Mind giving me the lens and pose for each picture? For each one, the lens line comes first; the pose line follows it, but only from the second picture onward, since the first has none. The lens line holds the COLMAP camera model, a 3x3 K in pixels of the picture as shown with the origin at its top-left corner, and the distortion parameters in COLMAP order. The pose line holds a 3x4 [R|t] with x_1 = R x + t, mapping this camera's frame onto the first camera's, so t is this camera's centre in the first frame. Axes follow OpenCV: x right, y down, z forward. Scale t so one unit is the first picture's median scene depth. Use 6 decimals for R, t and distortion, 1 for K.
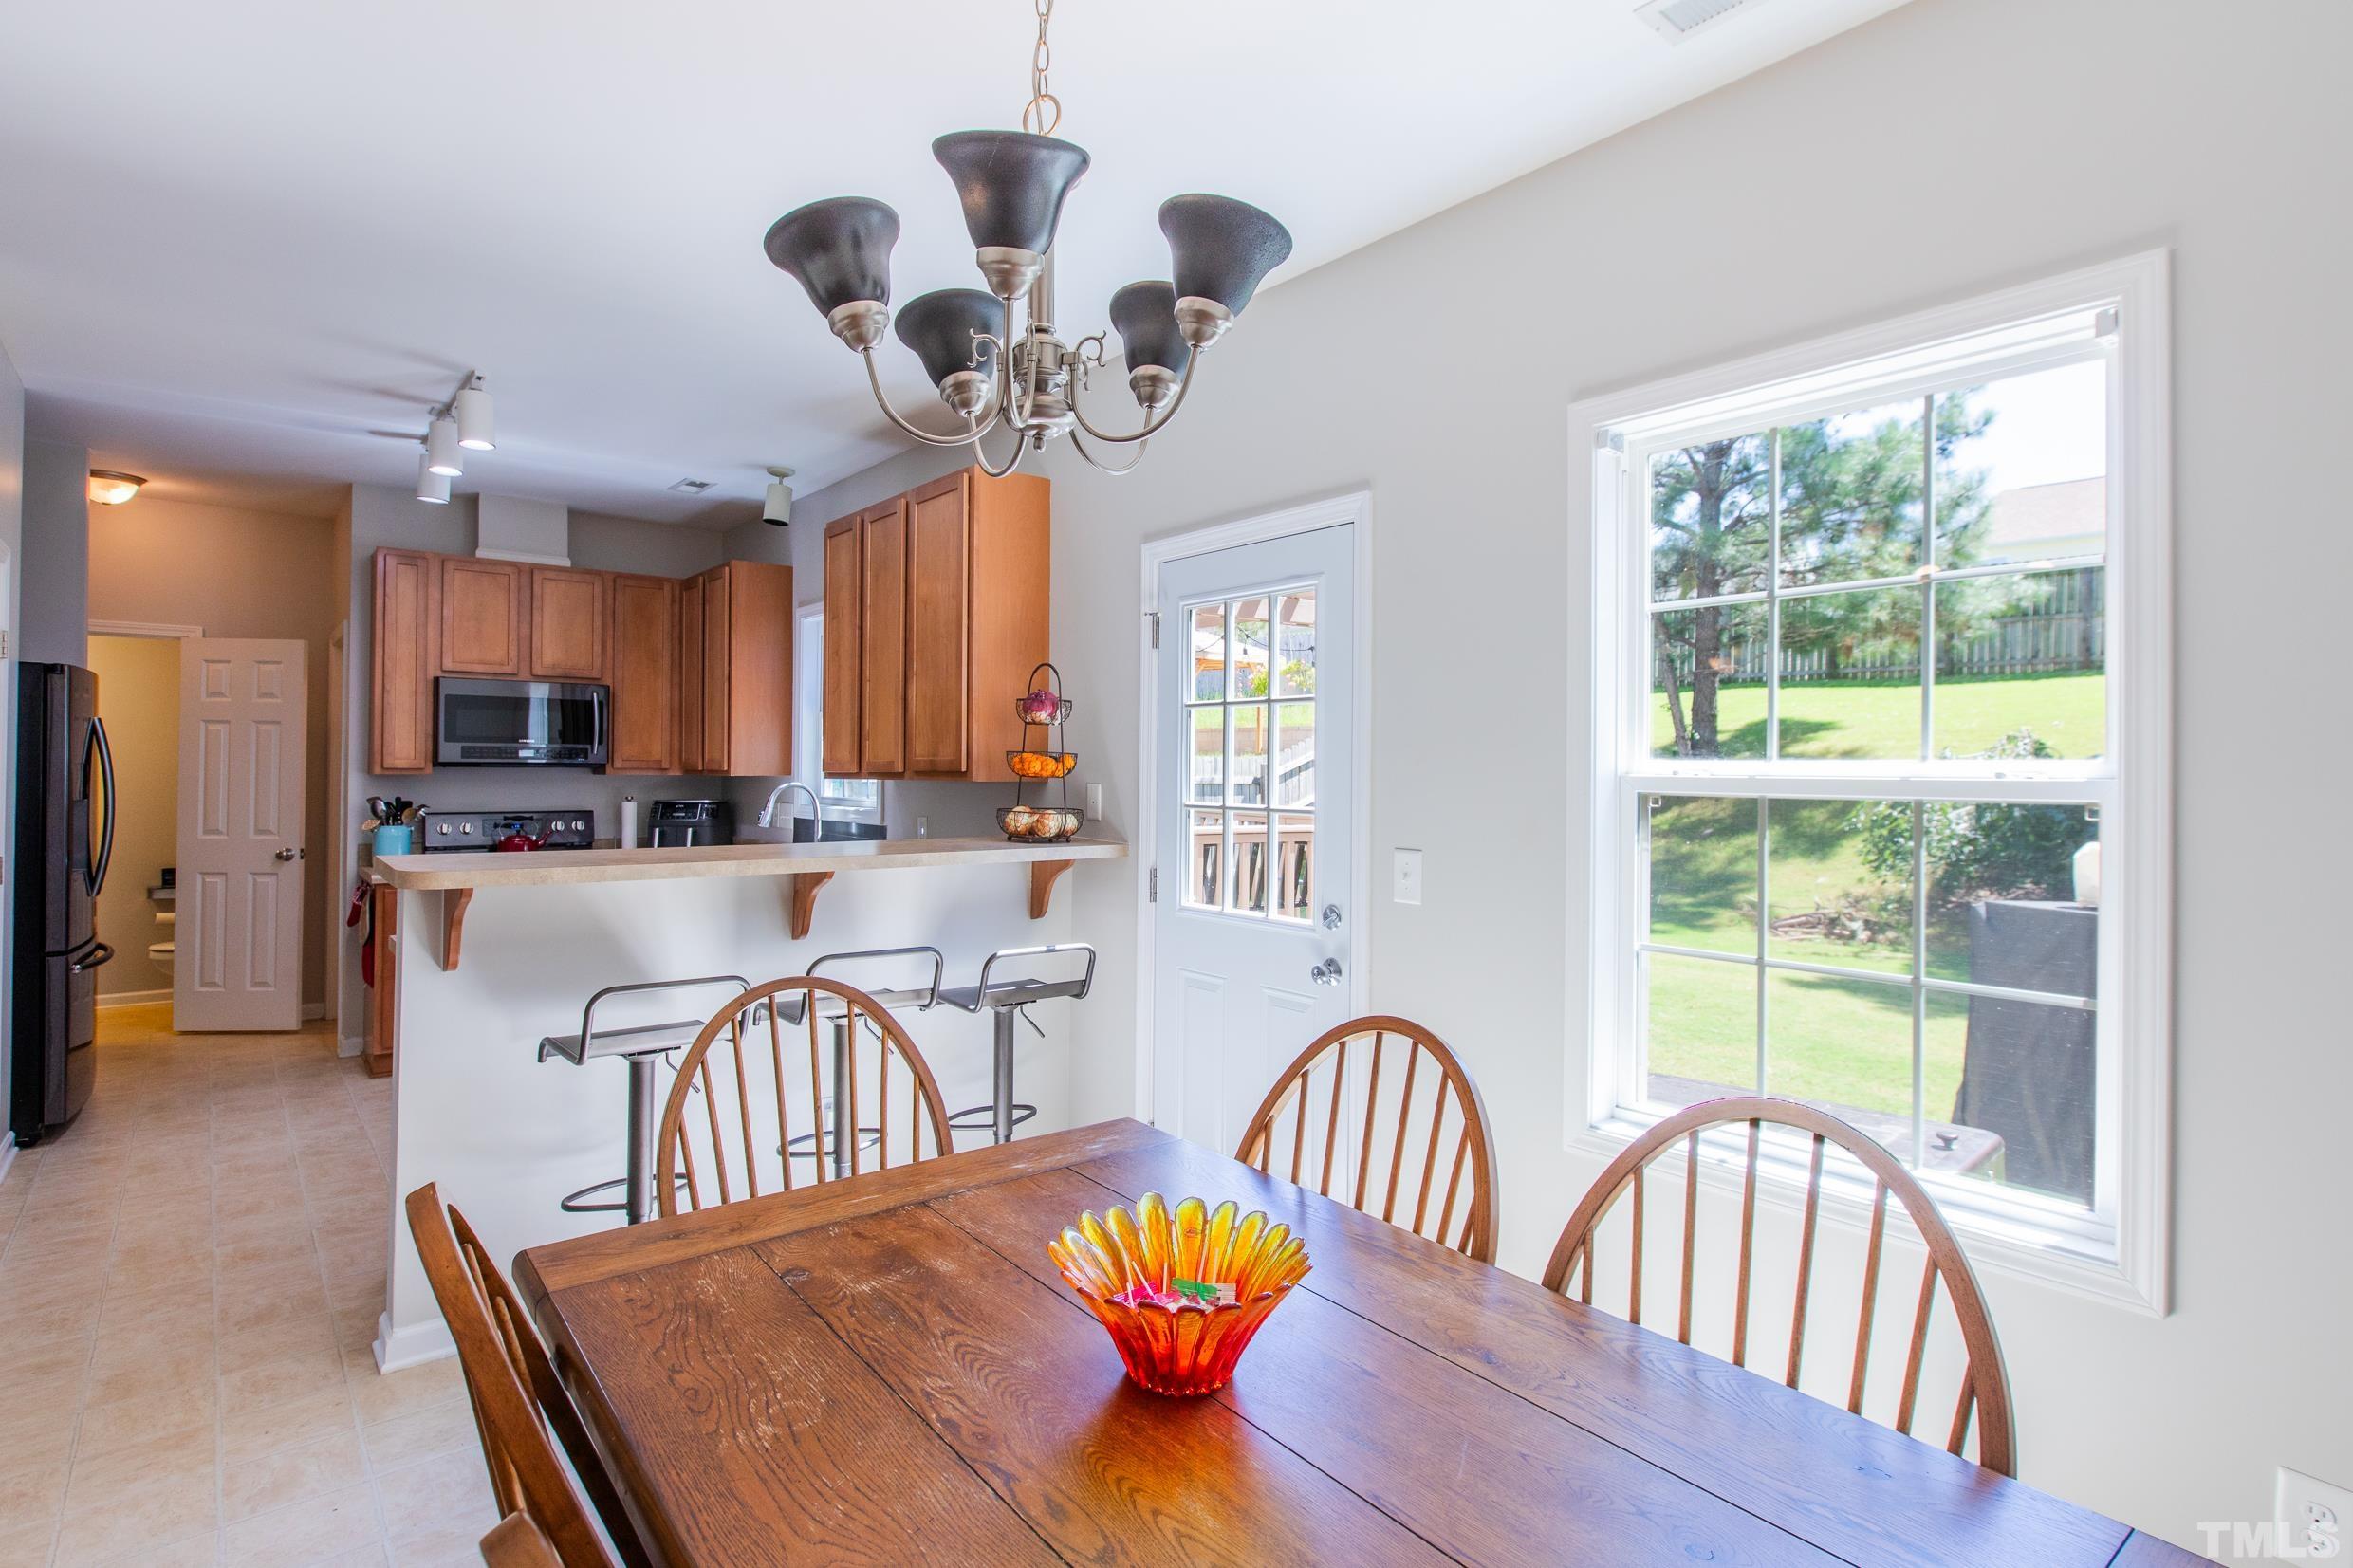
lens RADIAL K [[1191.6, 0, 1203.5], [0, 1191.6, 755.6], [0, 0, 1]] dist [-0.001715, -0.001933]
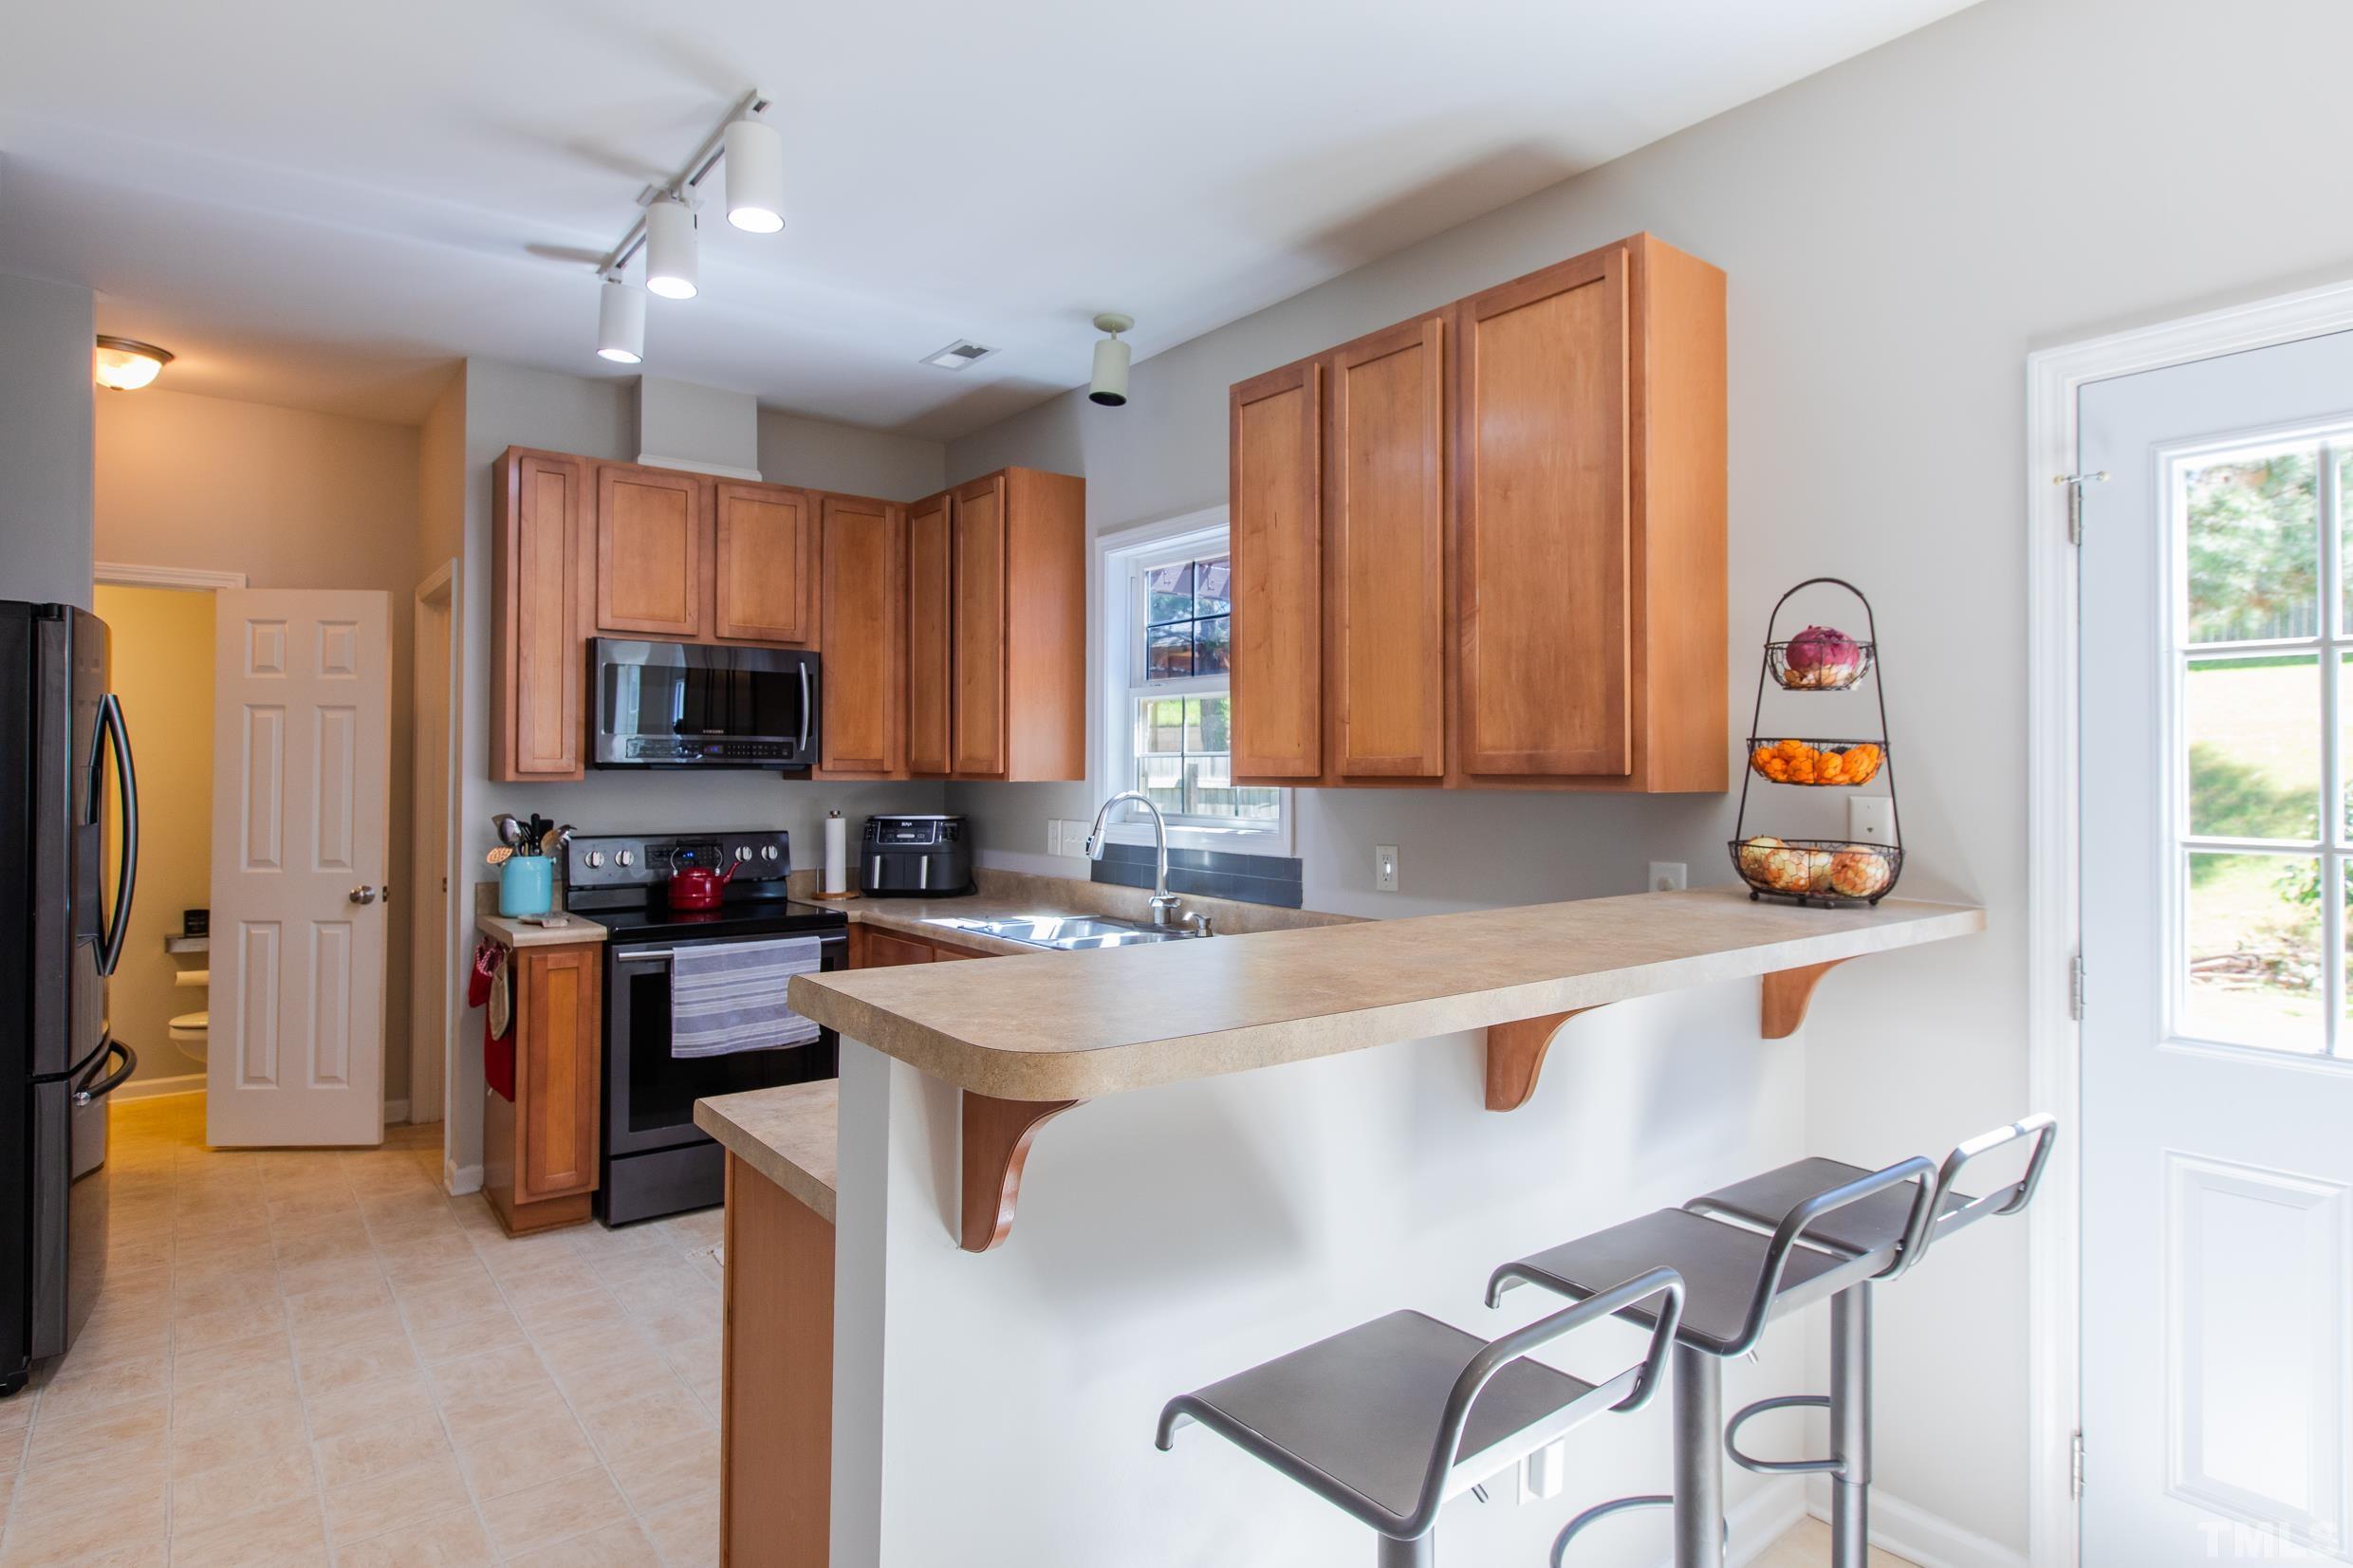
lens RADIAL K [[1277.6, 0, 1189.4], [0, 1277.6, 751.4], [0, 0, 1]] dist [0.001320, 0.000184]
pose [[0.999482, -0.003643, -0.031967, -0.276634], [0.003519, 0.999986, -0.003936, 0.002934], [0.031981, 0.003822, 0.999481, 0.277241]]
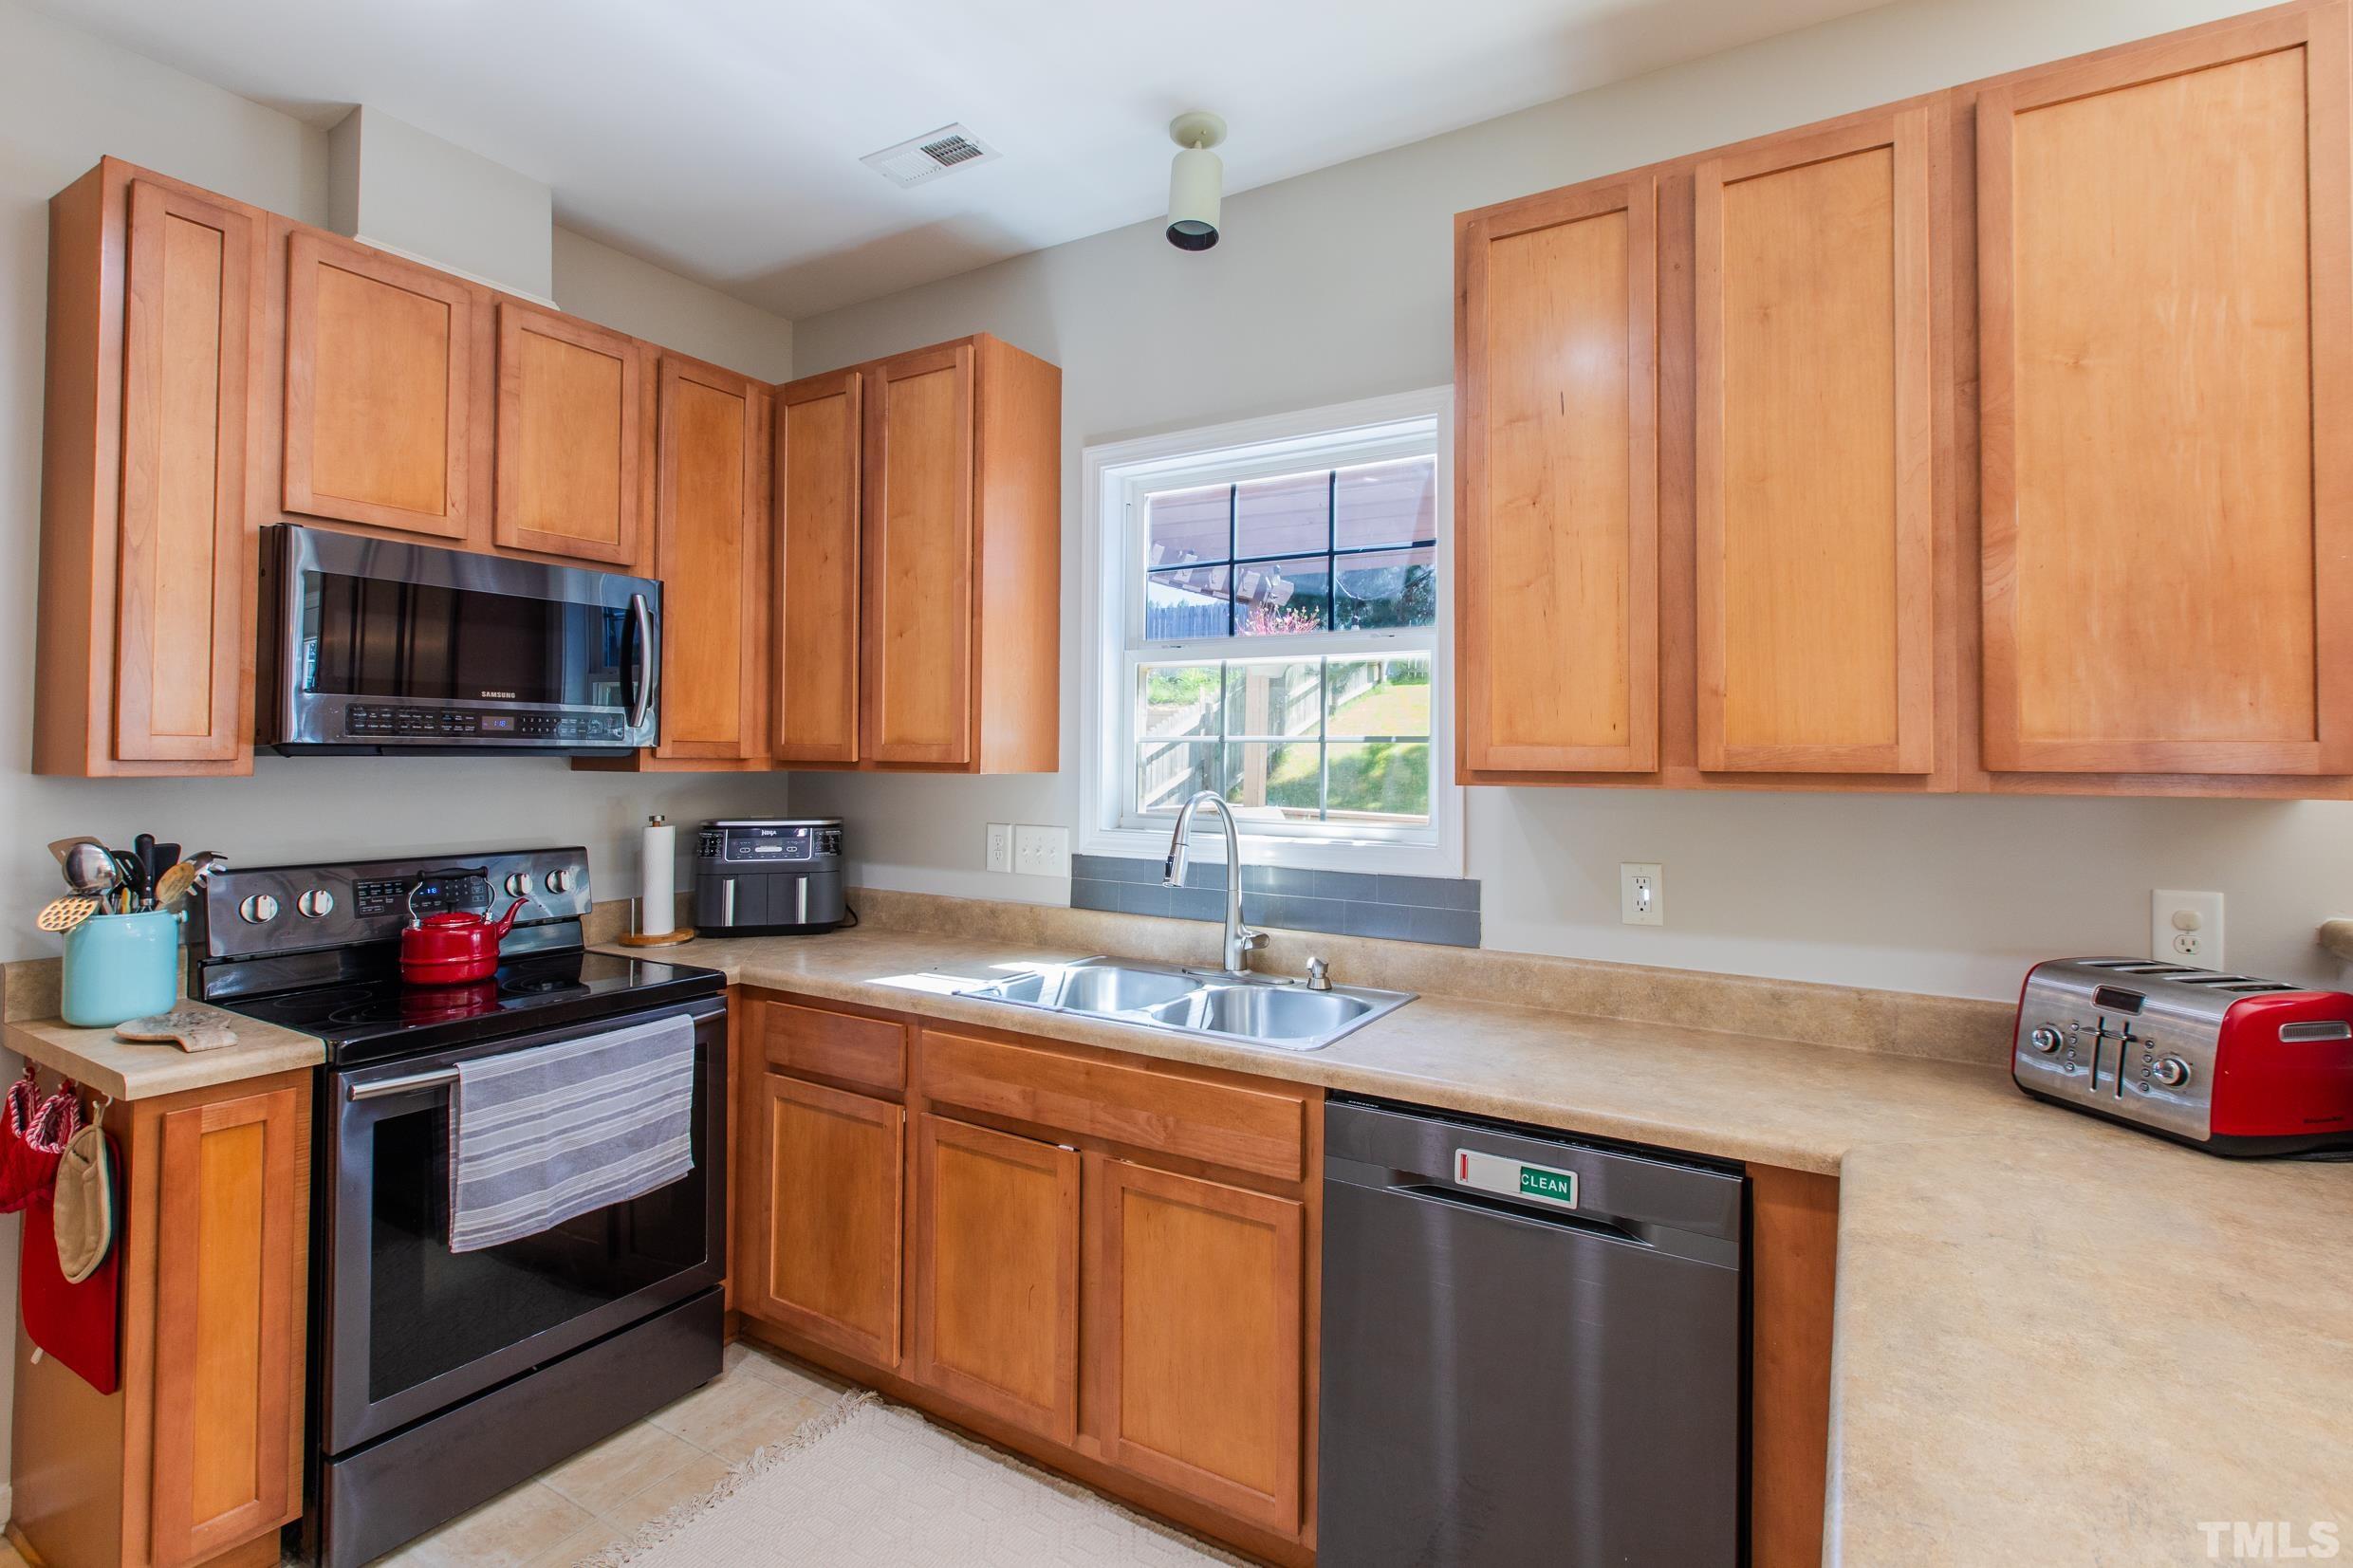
lens RADIAL K [[1116.5, 0, 1174.9], [0, 1116.5, 735.2], [0, 0, 1]] dist [0.001913, -0.000161]
pose [[0.947072, 0.007181, 0.320942, -0.478850], [-0.005198, 0.999962, -0.007037, 0.003757], [-0.320980, 0.004996, 0.947073, 0.555498]]
